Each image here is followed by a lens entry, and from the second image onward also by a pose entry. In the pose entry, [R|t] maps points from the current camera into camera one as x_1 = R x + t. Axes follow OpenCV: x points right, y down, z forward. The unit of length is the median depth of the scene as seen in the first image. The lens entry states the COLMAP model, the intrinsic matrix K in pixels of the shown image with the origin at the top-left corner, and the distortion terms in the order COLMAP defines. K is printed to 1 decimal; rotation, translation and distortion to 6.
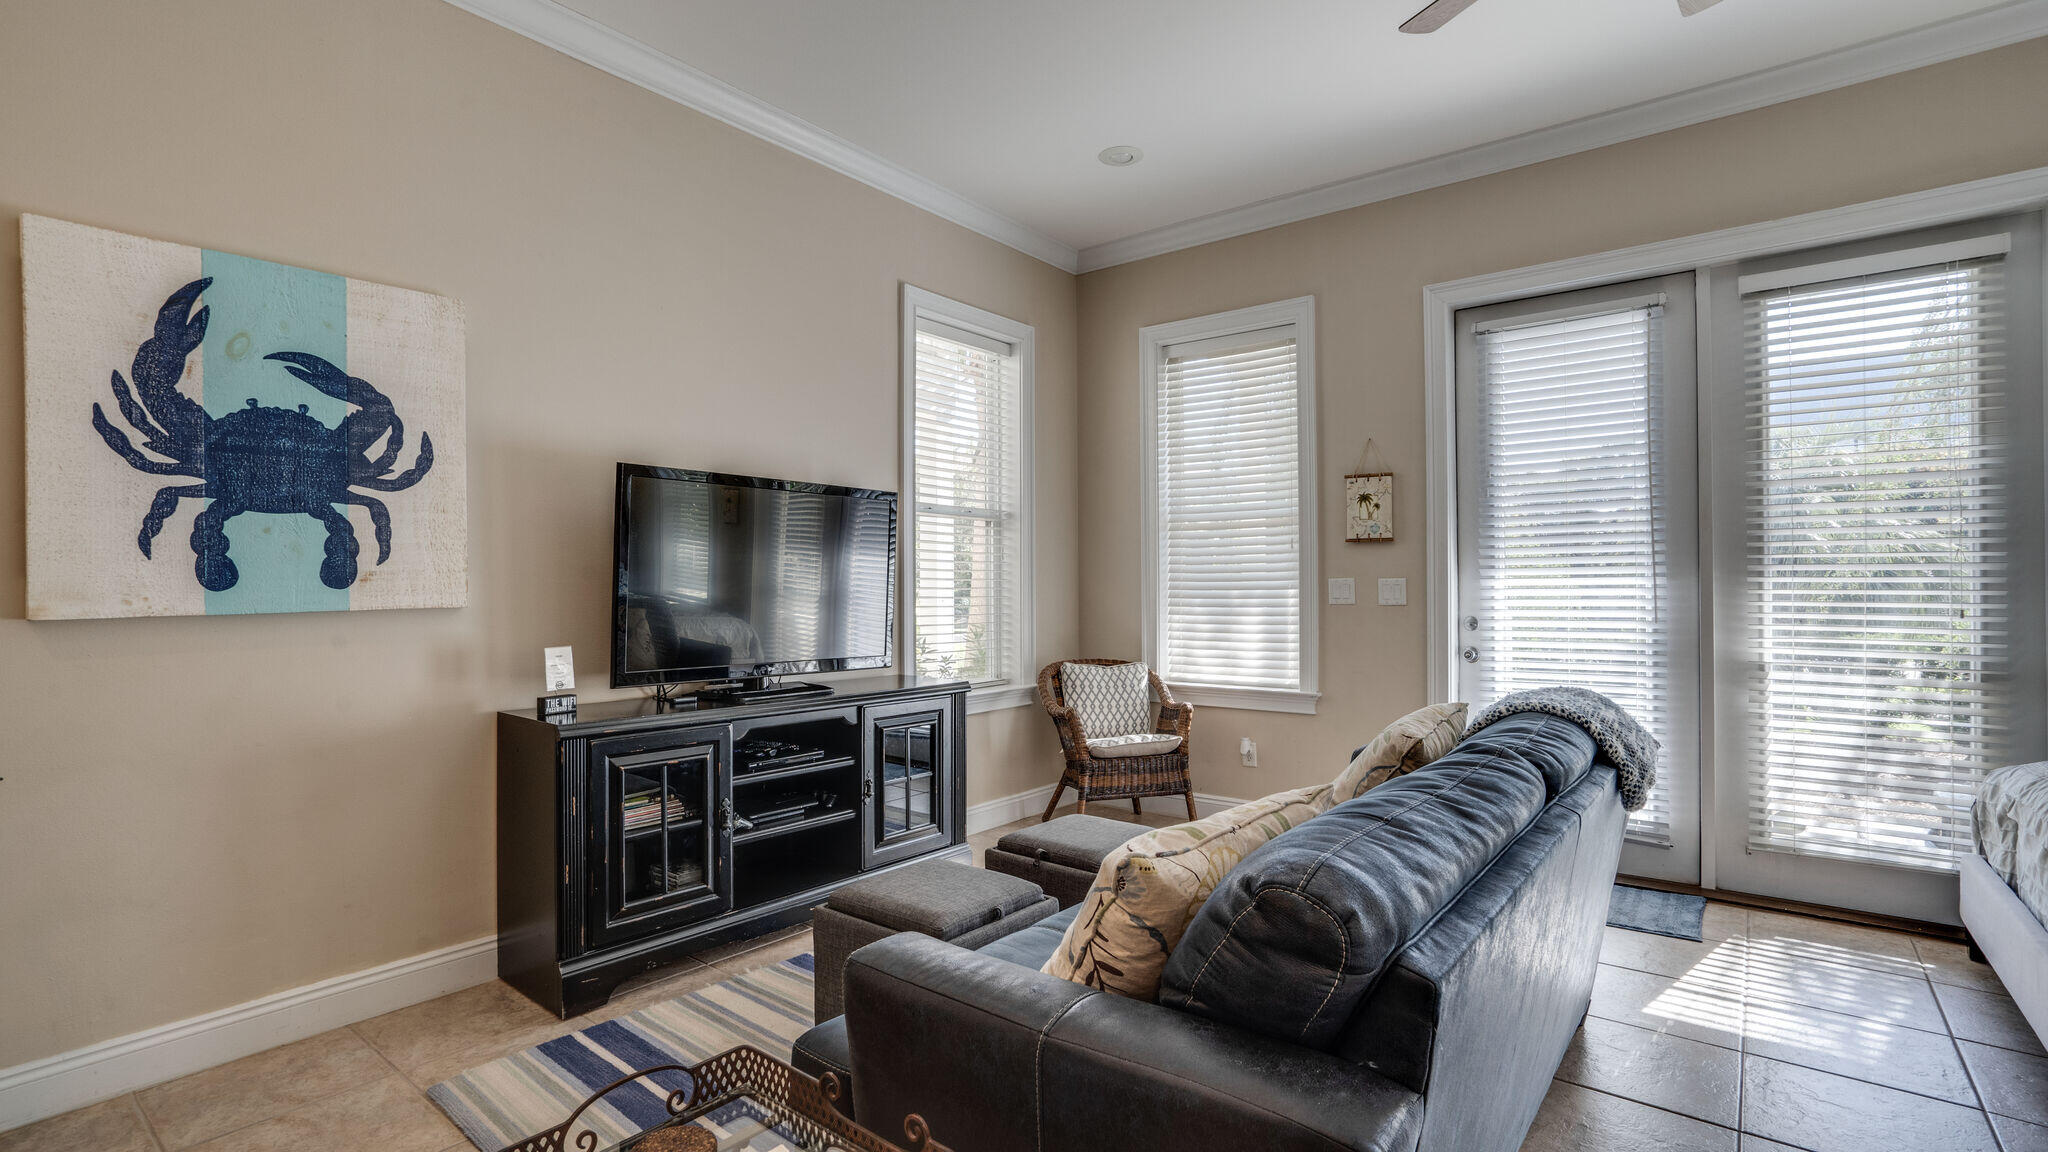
lens RADIAL K [[940.9, 0, 1024.0], [0, 940.9, 576.0], [0, 0, 1]] dist [-0.038666, 0.015324]
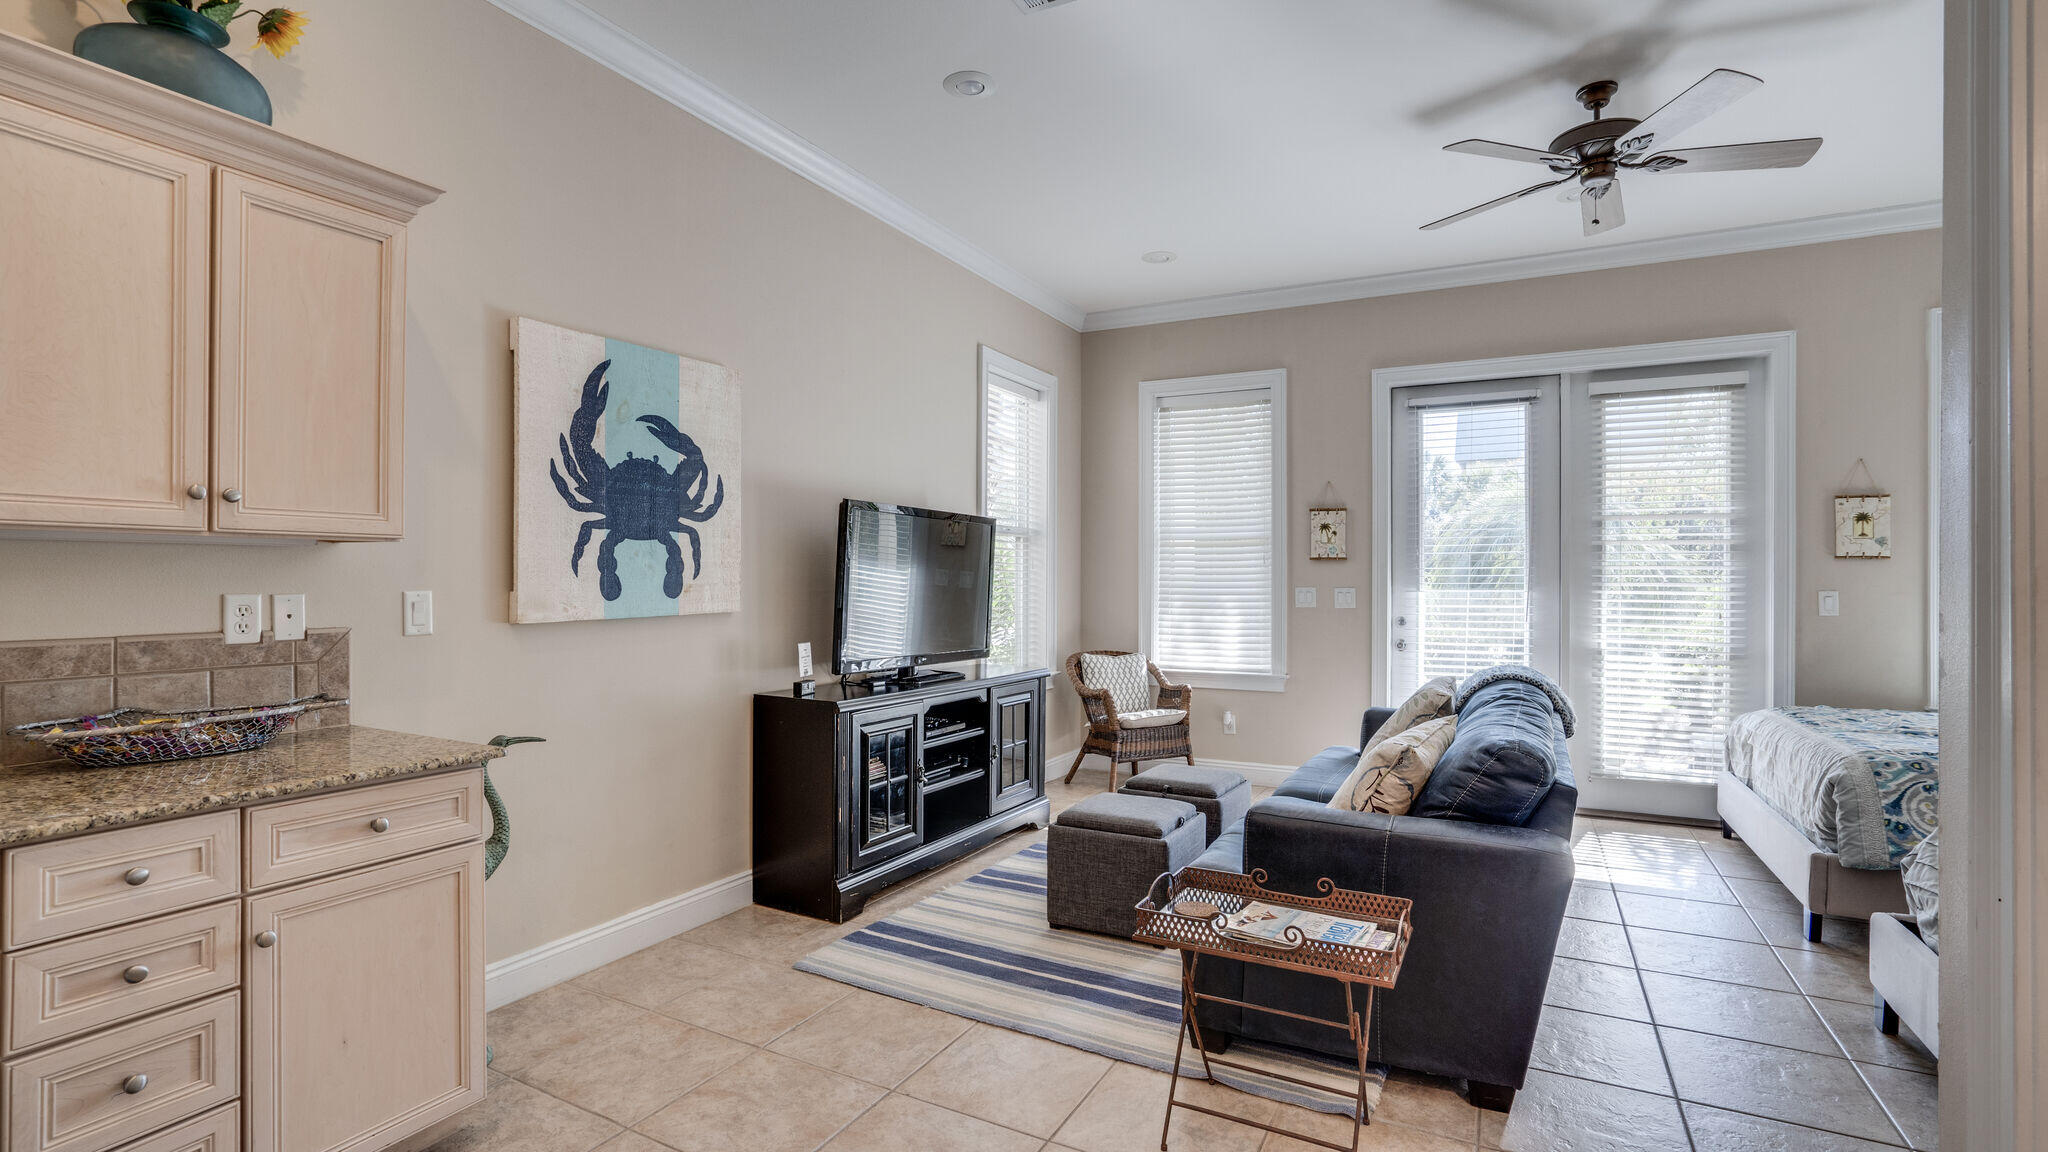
lens RADIAL K [[938.2, 0, 1024.0], [0, 938.2, 576.0], [0, 0, 1]] dist [-0.051640, 0.020258]
pose [[0.983207, 0.007844, 0.182323, -0.436553], [-0.008684, 0.999955, 0.003812, -0.023031], [-0.182285, -0.005332, 0.983231, -0.318404]]
